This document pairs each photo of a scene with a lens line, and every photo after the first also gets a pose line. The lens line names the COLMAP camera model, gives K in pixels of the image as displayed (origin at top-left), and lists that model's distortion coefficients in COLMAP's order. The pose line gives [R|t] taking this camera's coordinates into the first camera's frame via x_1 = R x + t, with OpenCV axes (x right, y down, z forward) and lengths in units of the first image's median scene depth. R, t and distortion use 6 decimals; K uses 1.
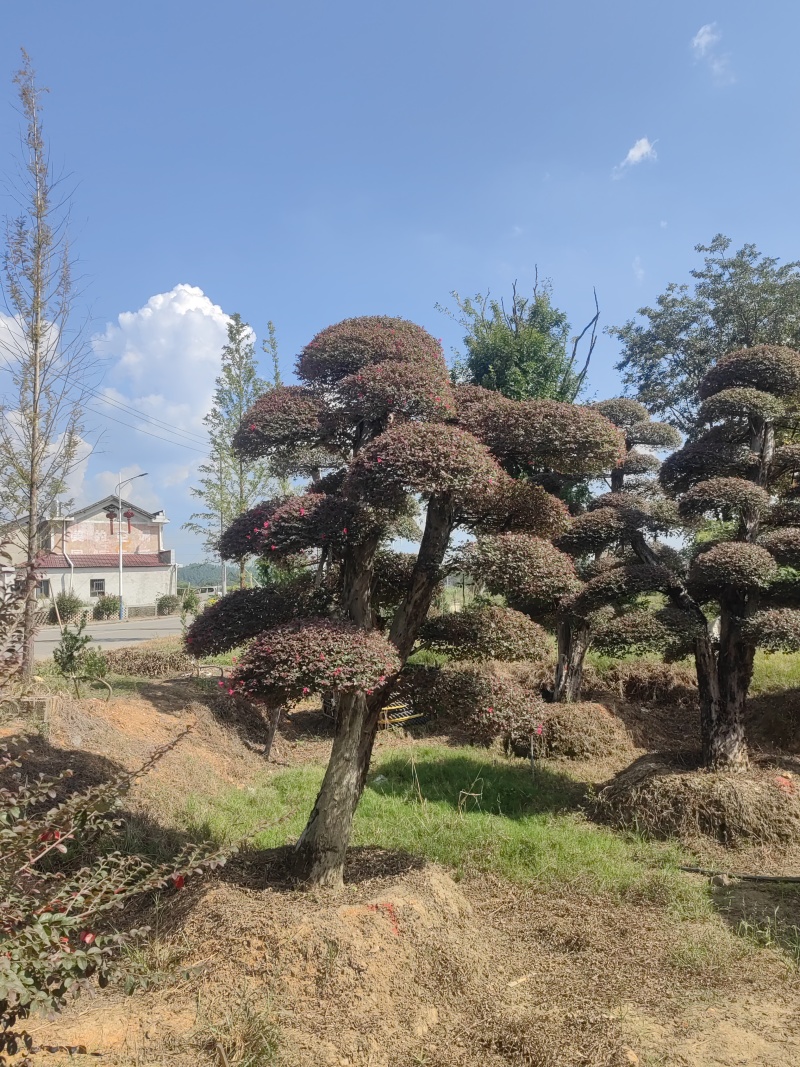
lens RADIAL K [[861.8, 0, 402.0], [0, 861.8, 537.9], [0, 0, 1]] dist [0.058647, -0.065449]
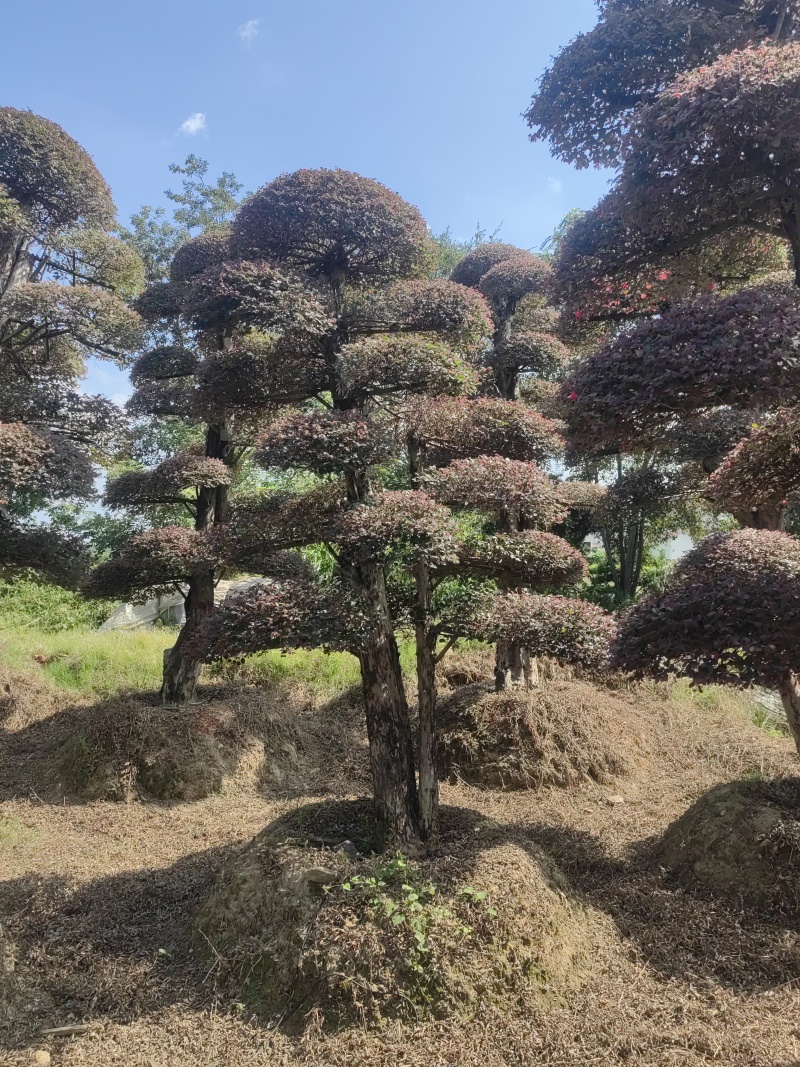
lens RADIAL K [[861.8, 0, 402.0], [0, 861.8, 537.9], [0, 0, 1]] dist [0.058647, -0.065449]
pose [[0.867449, 0.042528, 0.495704, 0.372149], [-0.056618, 0.998306, 0.013430, 0.035046], [-0.494293, -0.039715, 0.868388, 0.379407]]
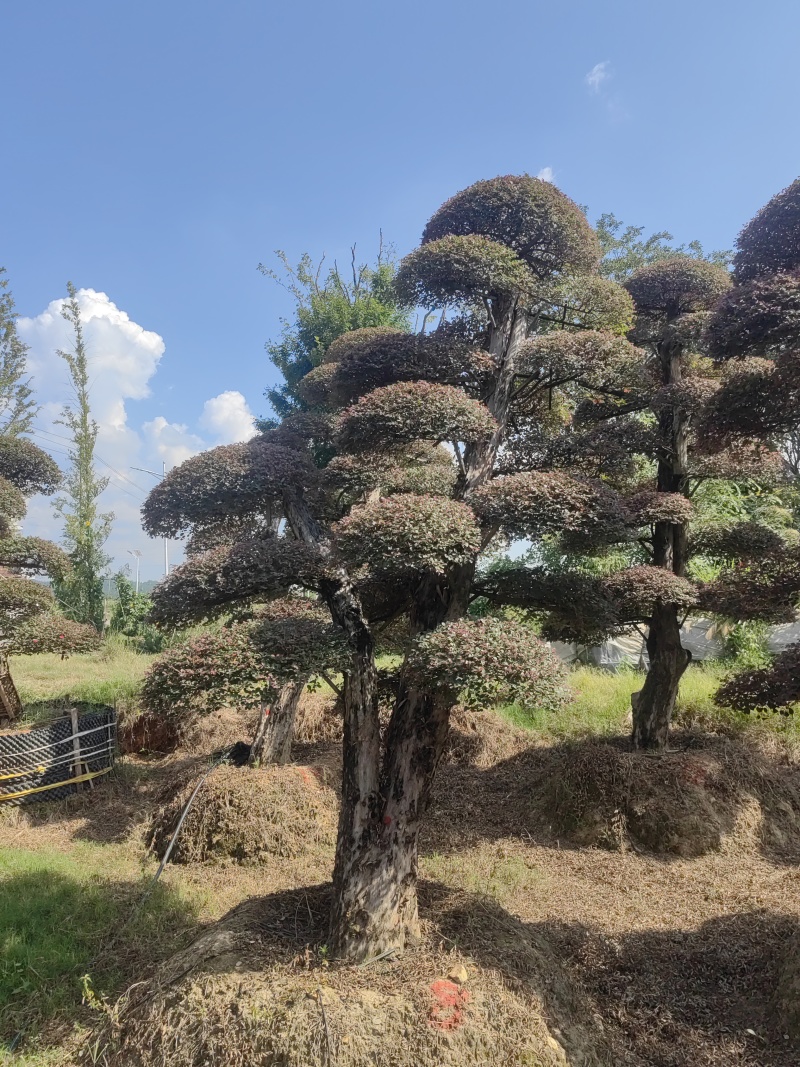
lens RADIAL K [[861.8, 0, 402.0], [0, 861.8, 537.9], [0, 0, 1]] dist [0.058647, -0.065449]
pose [[0.994757, 0.009575, 0.101822, 0.289955], [-0.007803, 0.999811, -0.017790, 0.037424], [-0.101973, 0.016902, 0.994644, 0.427492]]
